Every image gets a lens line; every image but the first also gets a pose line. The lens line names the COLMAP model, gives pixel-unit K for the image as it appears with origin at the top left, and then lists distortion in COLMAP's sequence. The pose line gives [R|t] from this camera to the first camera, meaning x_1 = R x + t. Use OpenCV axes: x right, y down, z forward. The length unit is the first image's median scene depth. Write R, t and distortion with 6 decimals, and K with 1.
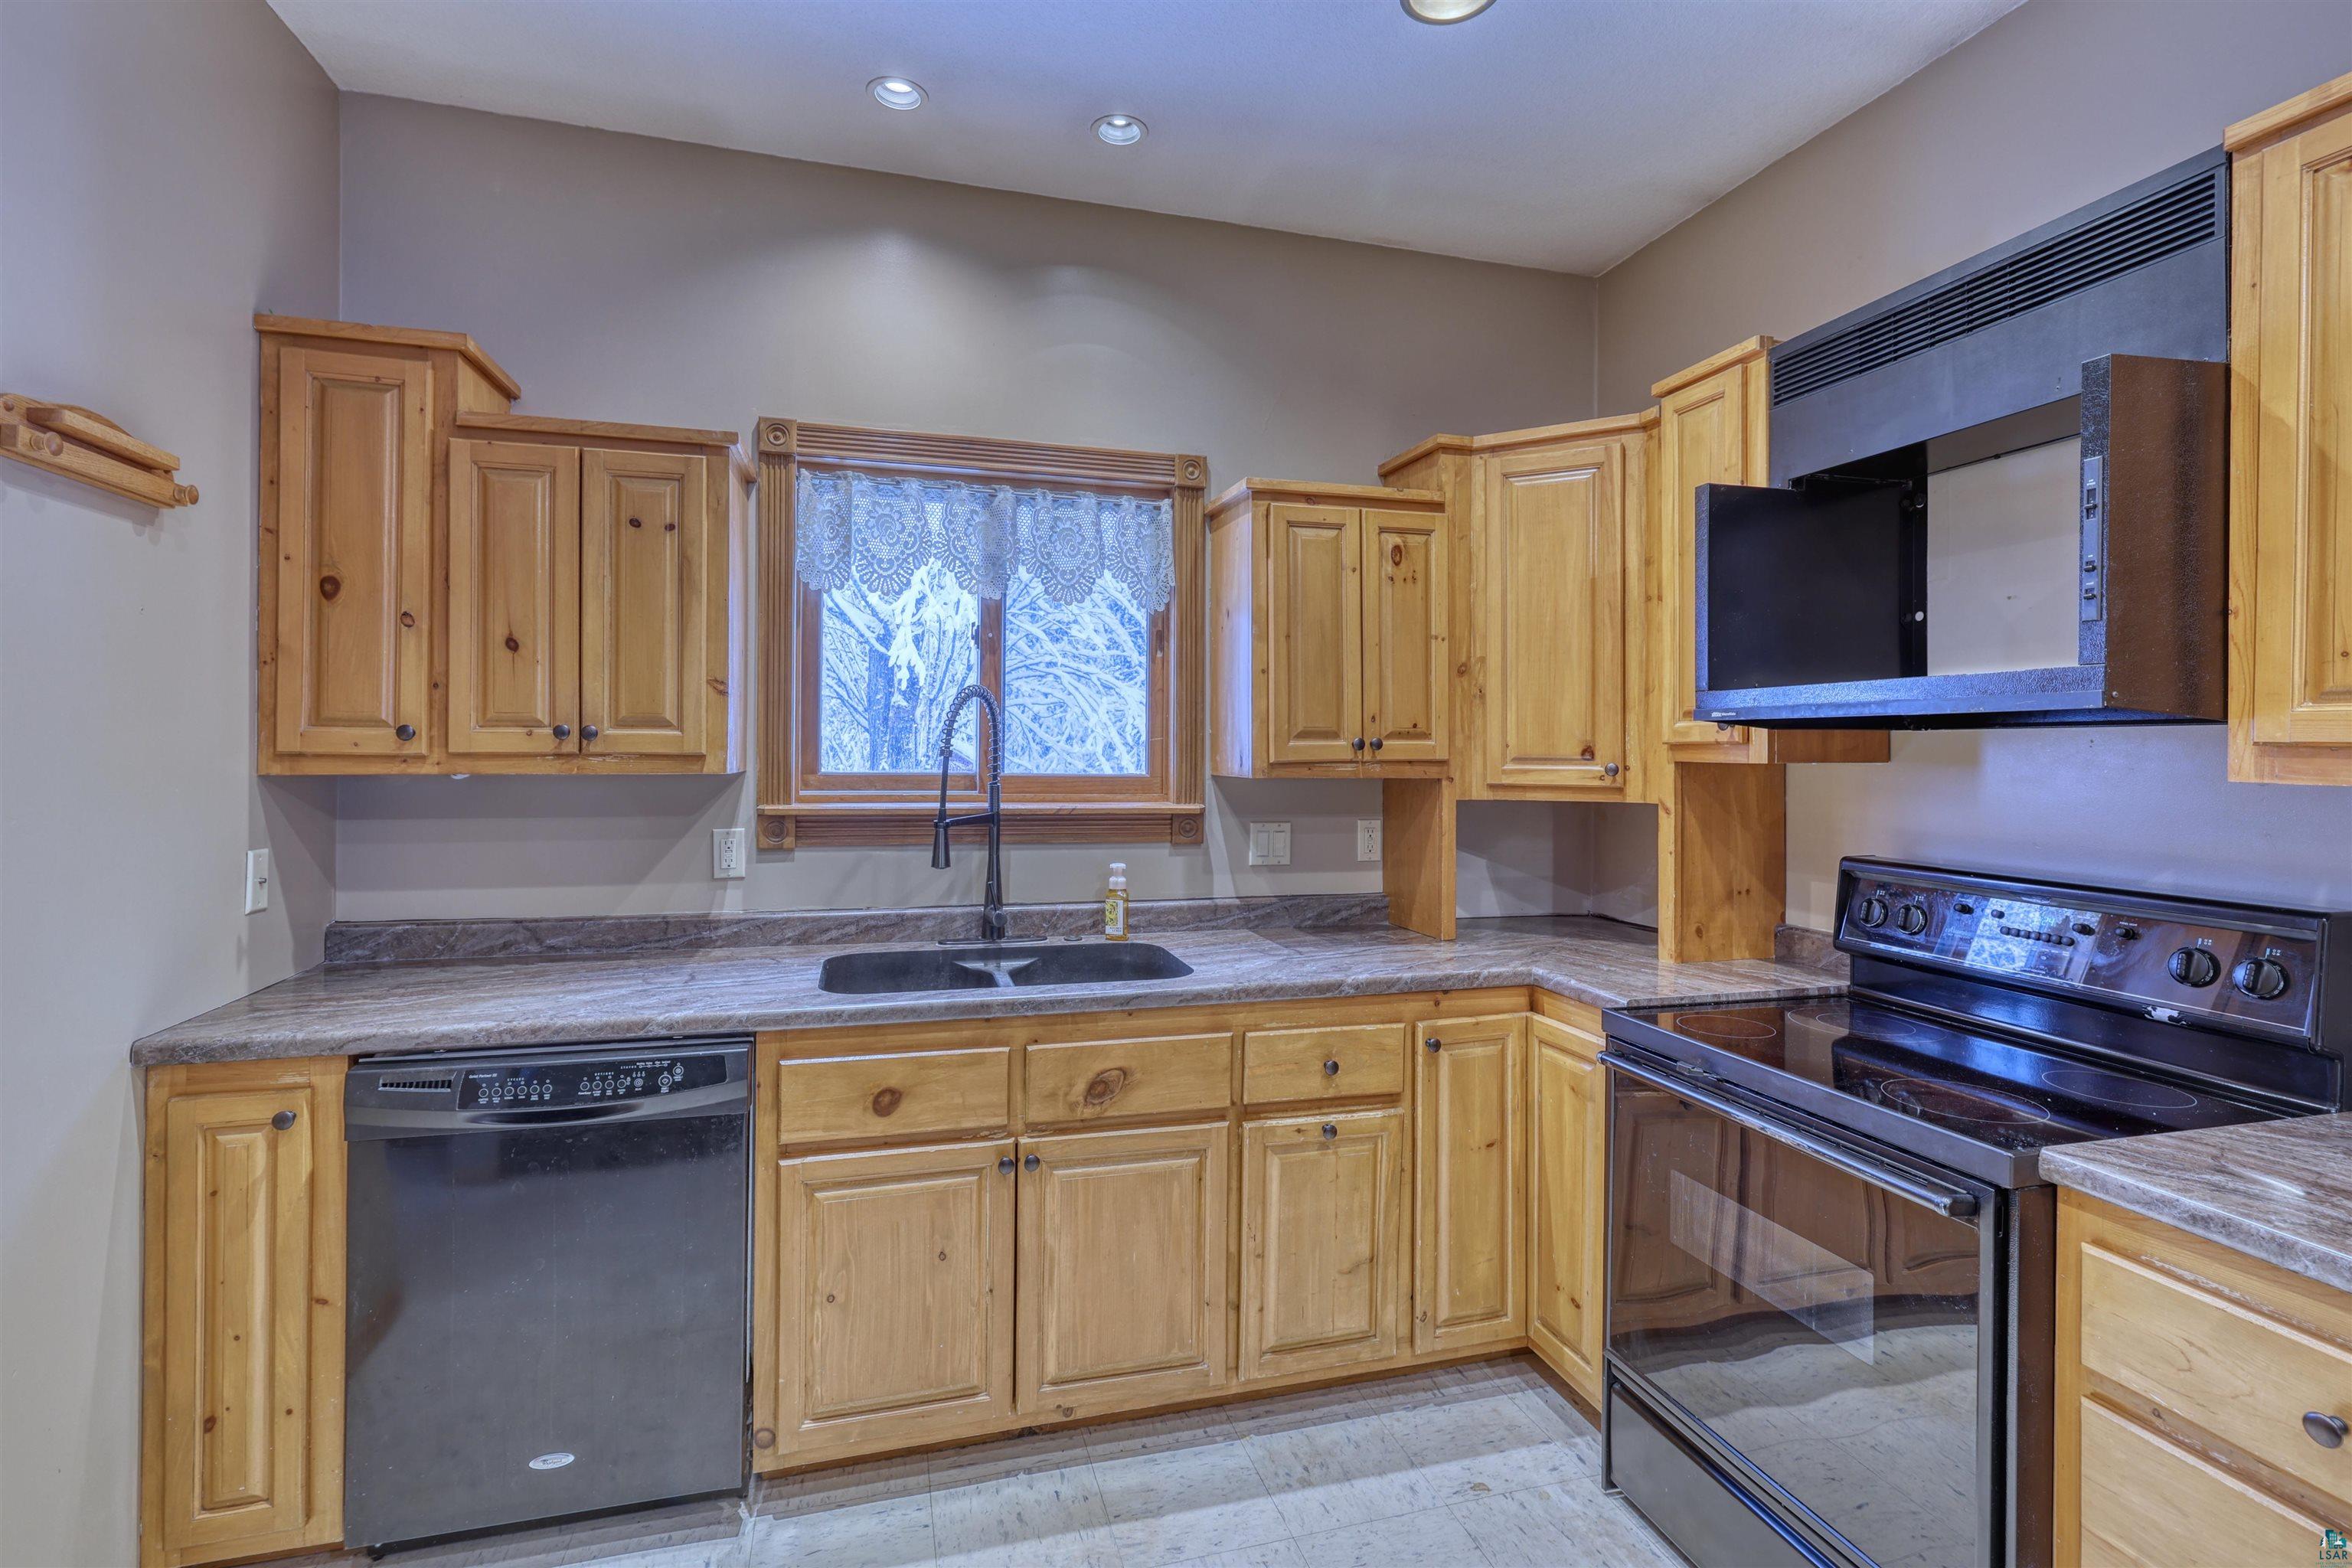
lens RADIAL K [[1012.6, 0, 1145.6], [0, 1012.6, 750.6], [0, 0, 1]] dist [-0.001539, 0.001446]
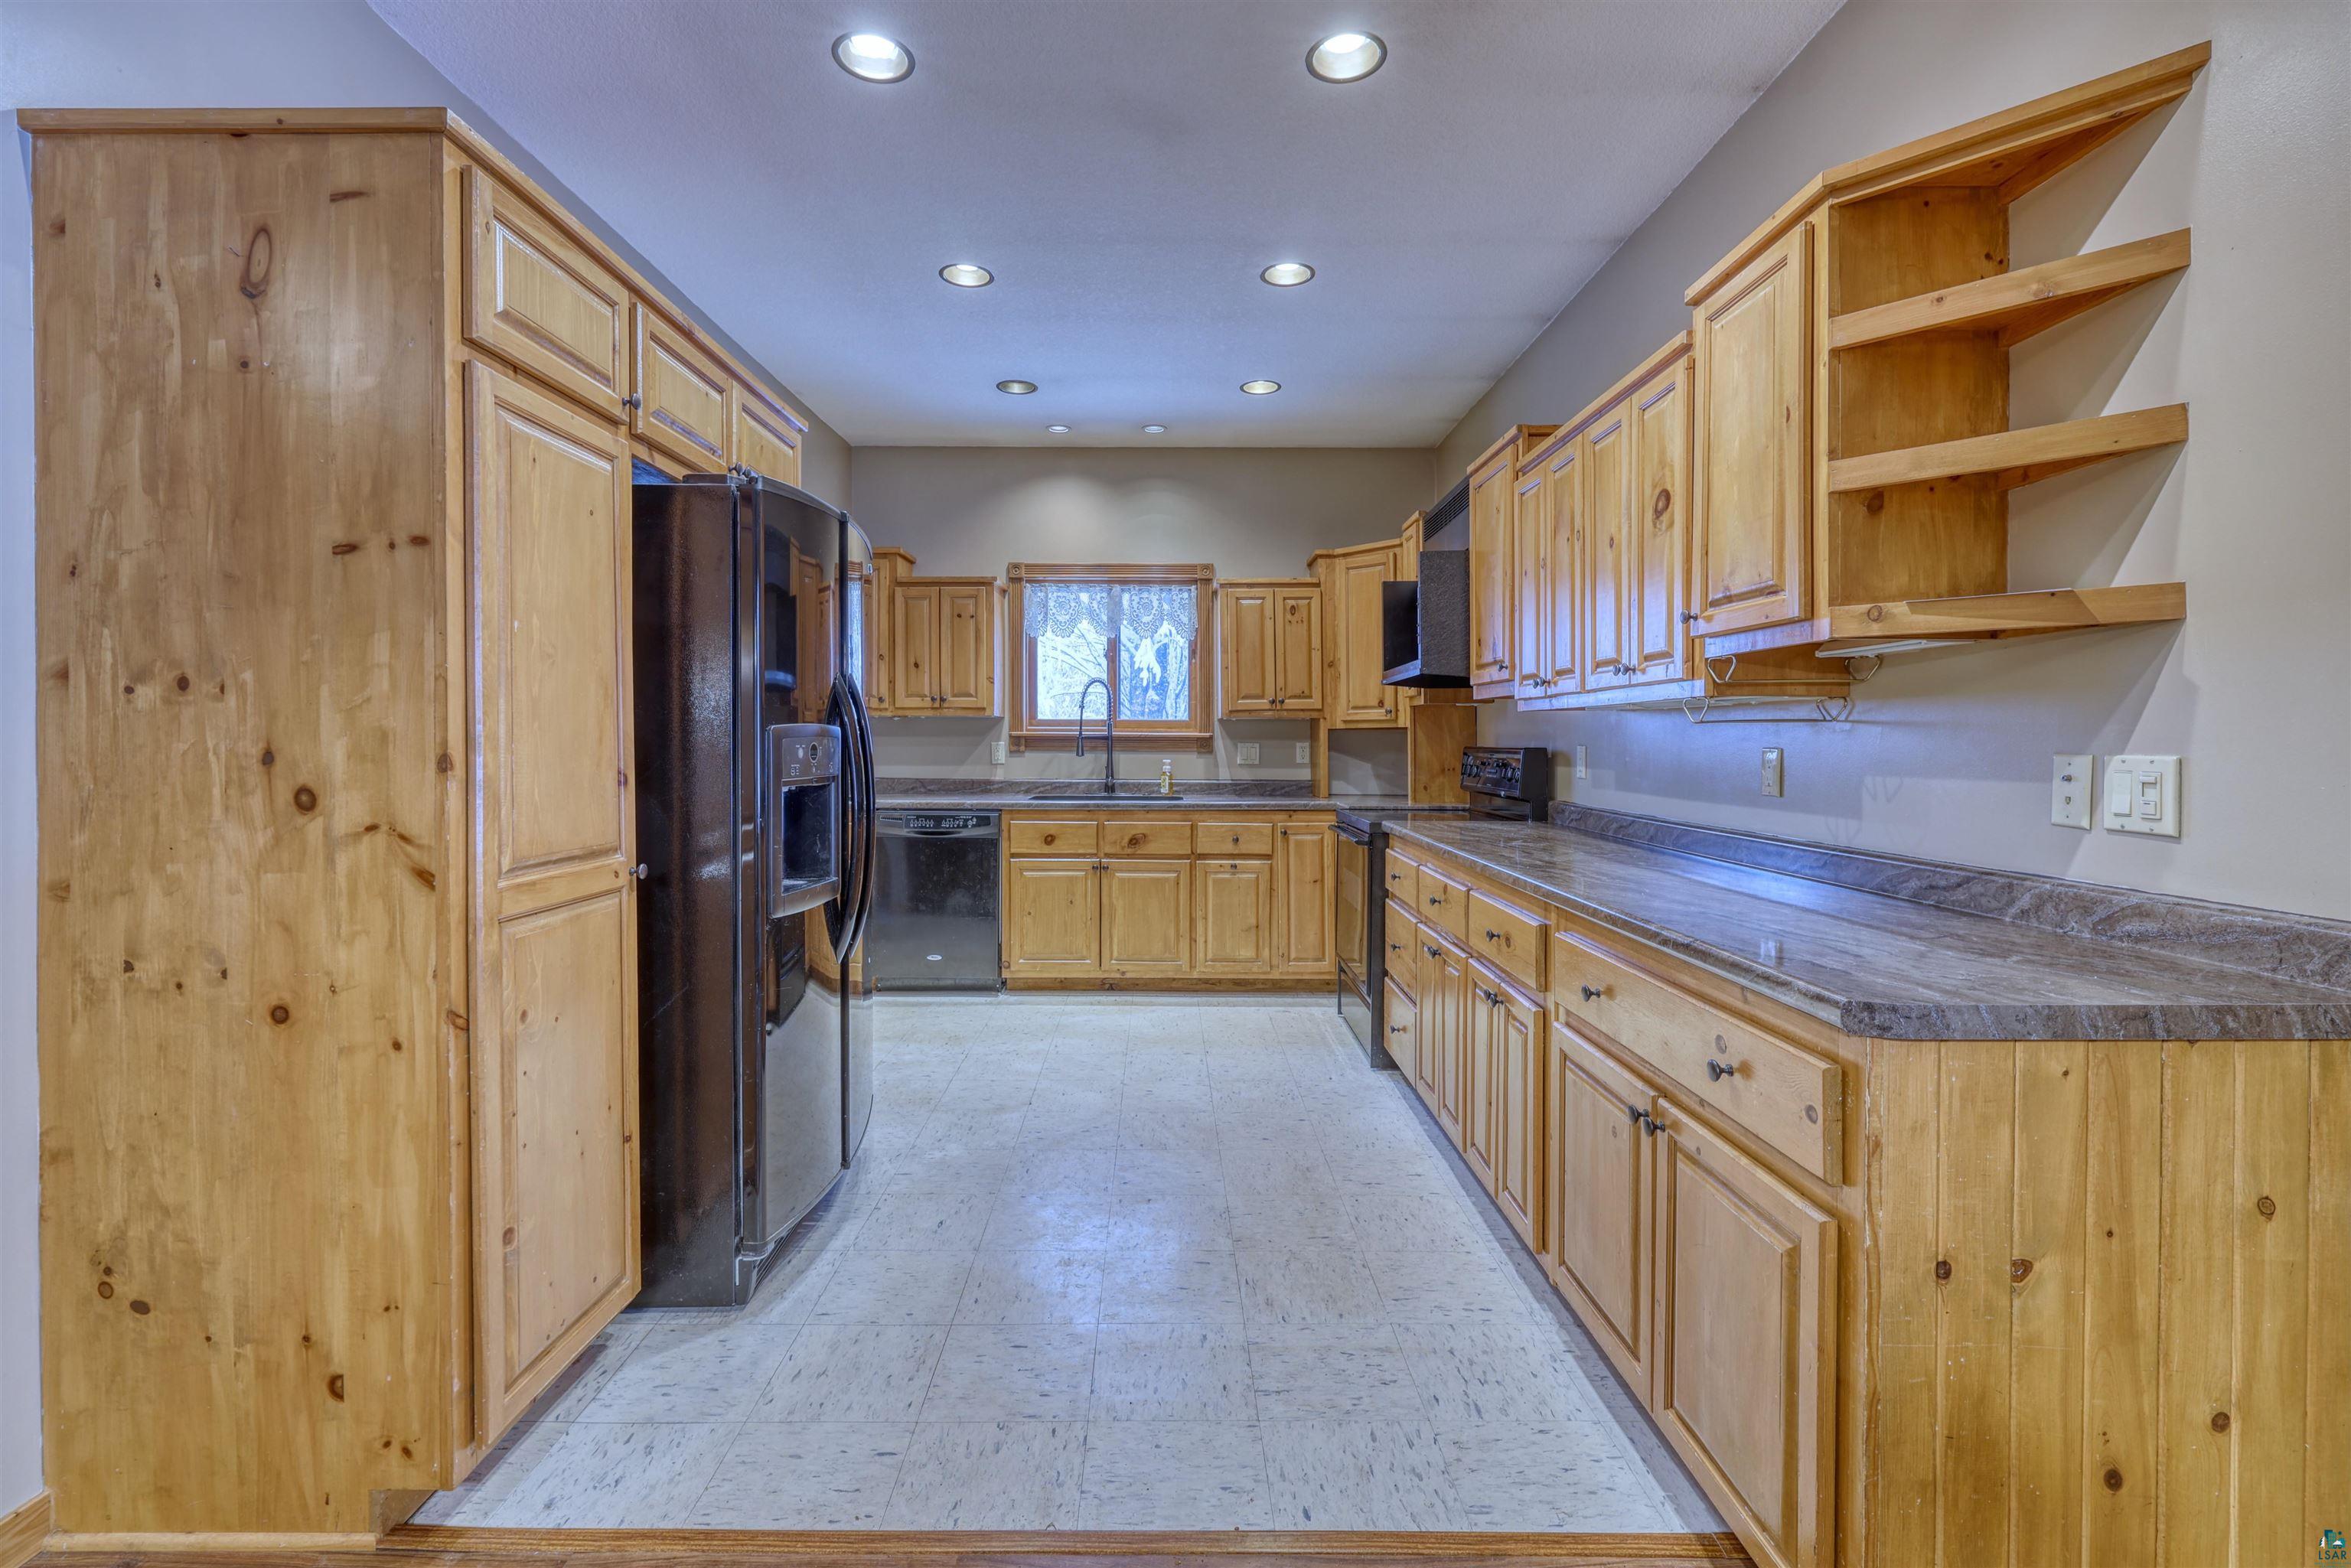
lens RADIAL K [[1012.1, 0, 1173.5], [0, 1012.1, 761.1], [0, 0, 1]] dist [-0.001539, 0.001446]
pose [[0.964469, -0.001305, -0.264194, 0.575201], [0.004510, 0.999923, 0.011524, 0.094068], [0.264159, -0.012306, 0.964401, -1.101926]]
